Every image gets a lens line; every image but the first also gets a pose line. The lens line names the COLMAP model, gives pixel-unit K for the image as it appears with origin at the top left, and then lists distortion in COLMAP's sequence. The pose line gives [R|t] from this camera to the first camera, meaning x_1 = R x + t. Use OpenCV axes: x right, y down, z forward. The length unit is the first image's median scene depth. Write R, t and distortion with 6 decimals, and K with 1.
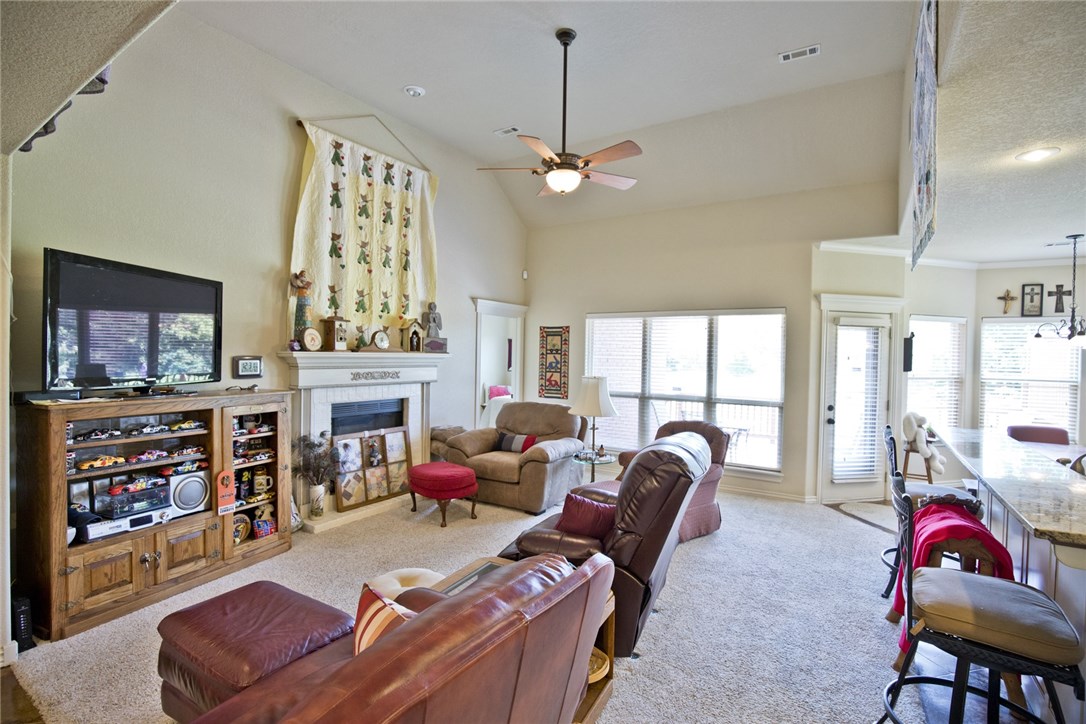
lens RADIAL K [[502.5, 0, 545.5], [0, 502.5, 361.9], [0, 0, 1]] dist [-0.034578, 0.005913]
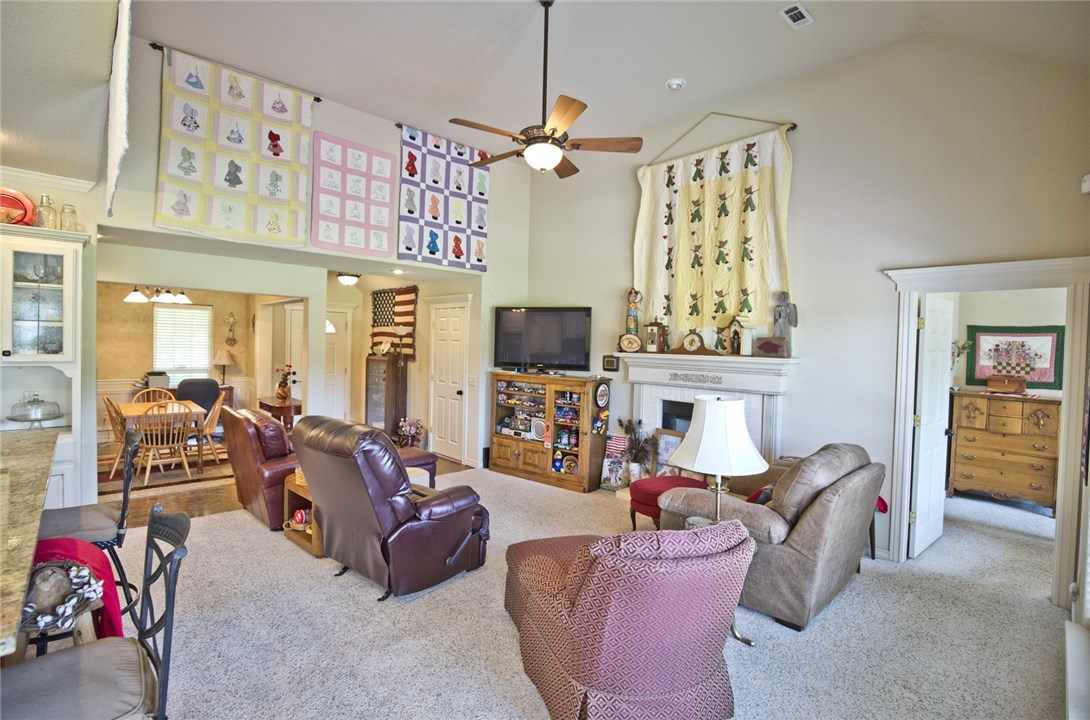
lens RADIAL K [[504.3, 0, 546.0], [0, 504.3, 355.3], [0, 0, 1]] dist [-0.034578, 0.005913]
pose [[-0.241063, -0.000945, -0.970509, 0.631532], [-0.041870, 0.999079, 0.009427, -0.013667], [0.969606, 0.042908, -0.240881, 0.867390]]
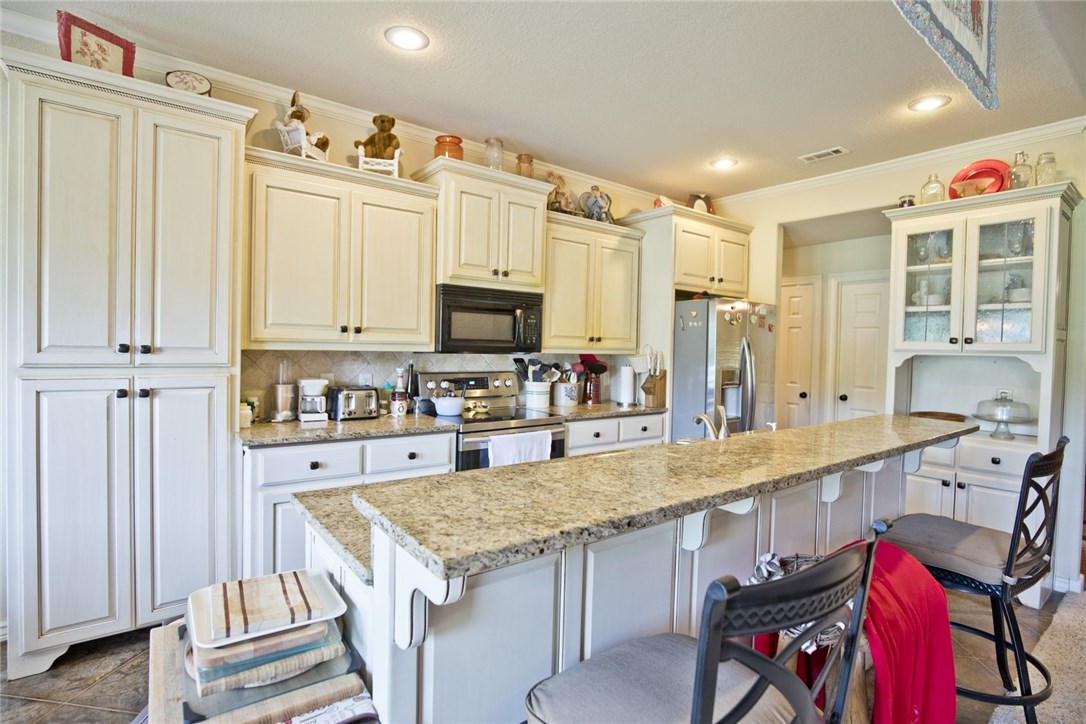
lens RADIAL K [[528.3, 0, 546.5], [0, 528.3, 359.5], [0, 0, 1]] dist [-0.021431, 0.000784]
pose [[-0.939926, -0.049229, 0.337810, 0.454617], [-0.036240, 0.998345, 0.044654, 0.028601], [-0.339449, 0.029730, -0.940154, 0.779850]]
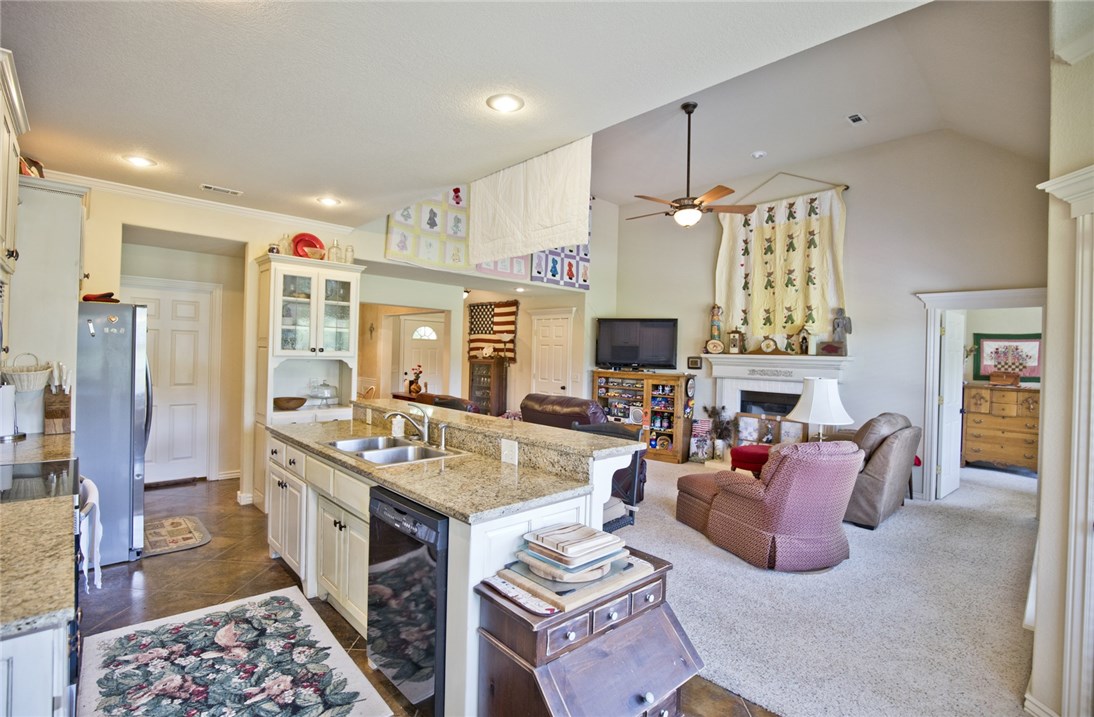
lens RADIAL K [[505.0, 0, 550.0], [0, 505.0, 353.4], [0, 0, 1]] dist [-0.030638, 0.002089]
pose [[-0.237553, -0.023147, -0.971099, 0.971087], [-0.043436, 0.998969, -0.013186, 0.017134], [0.970403, 0.039048, -0.238313, 0.687262]]
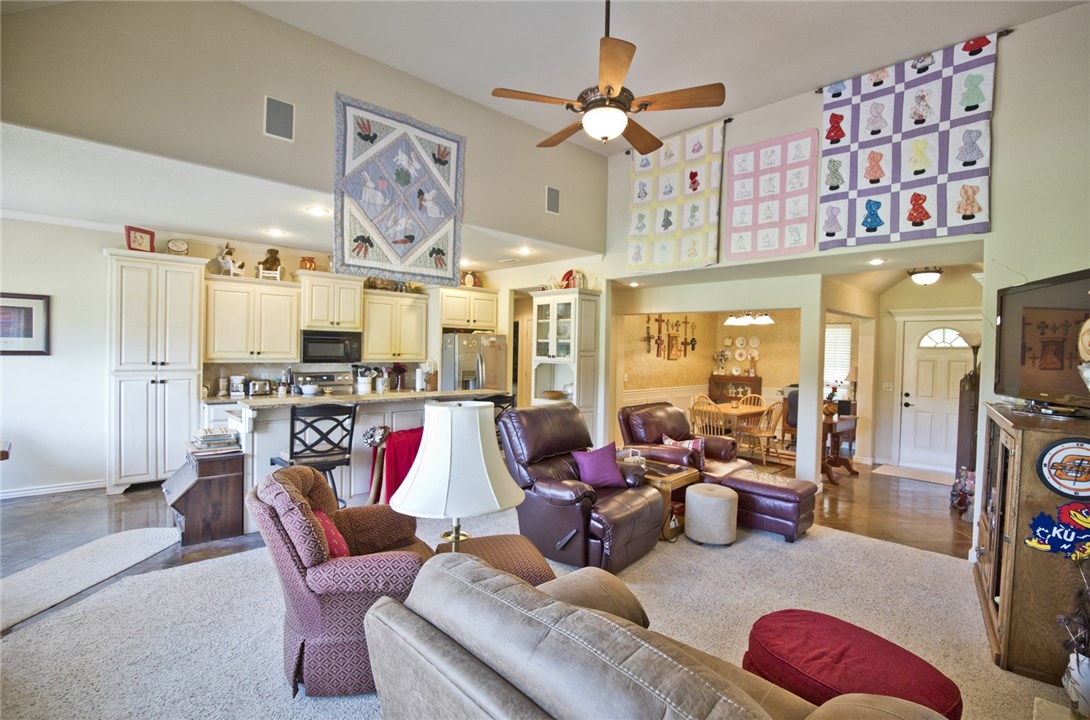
lens RADIAL K [[504.3, 0, 546.6], [0, 504.3, 359.7], [0, 0, 1]] dist [-0.034578, 0.005913]
pose [[-0.970015, -0.043810, 0.239063, -0.054549], [-0.035734, 0.998638, 0.038017, -0.019788], [-0.240403, 0.028334, -0.970260, 1.247955]]
